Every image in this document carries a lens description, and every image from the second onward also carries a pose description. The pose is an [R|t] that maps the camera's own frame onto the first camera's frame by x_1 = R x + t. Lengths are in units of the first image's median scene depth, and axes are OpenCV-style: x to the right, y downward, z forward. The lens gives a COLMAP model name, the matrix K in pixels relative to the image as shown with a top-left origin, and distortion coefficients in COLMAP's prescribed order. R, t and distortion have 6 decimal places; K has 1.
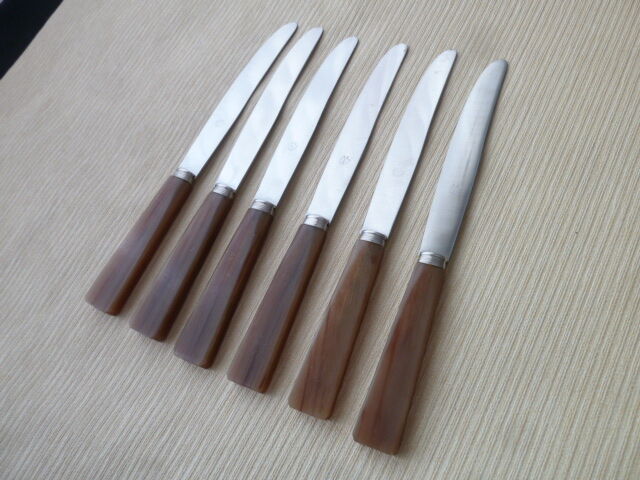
lens RADIAL K [[484.7, 0, 320.0], [0, 484.7, 240.0], [0, 0, 1]] dist [-0.031079, 0.013426]
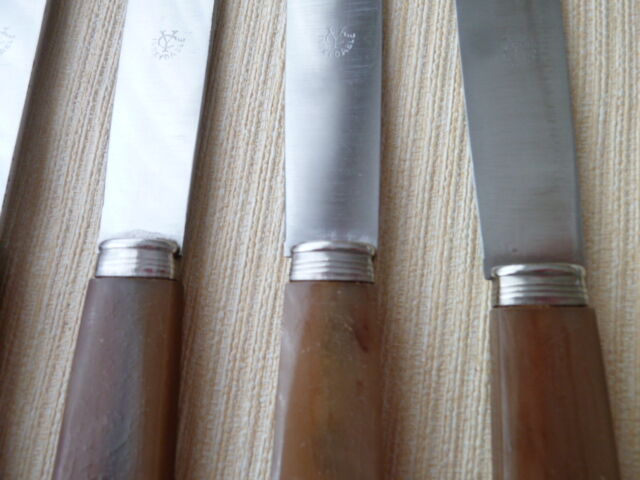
lens RADIAL K [[484.7, 0, 320.0], [0, 484.7, 240.0], [0, 0, 1]] dist [-0.031079, 0.013426]
pose [[0.924514, -0.300824, 0.234050, 0.032307], [0.262239, 0.947655, 0.182156, -0.075502], [-0.276596, -0.107029, 0.955008, 0.691939]]
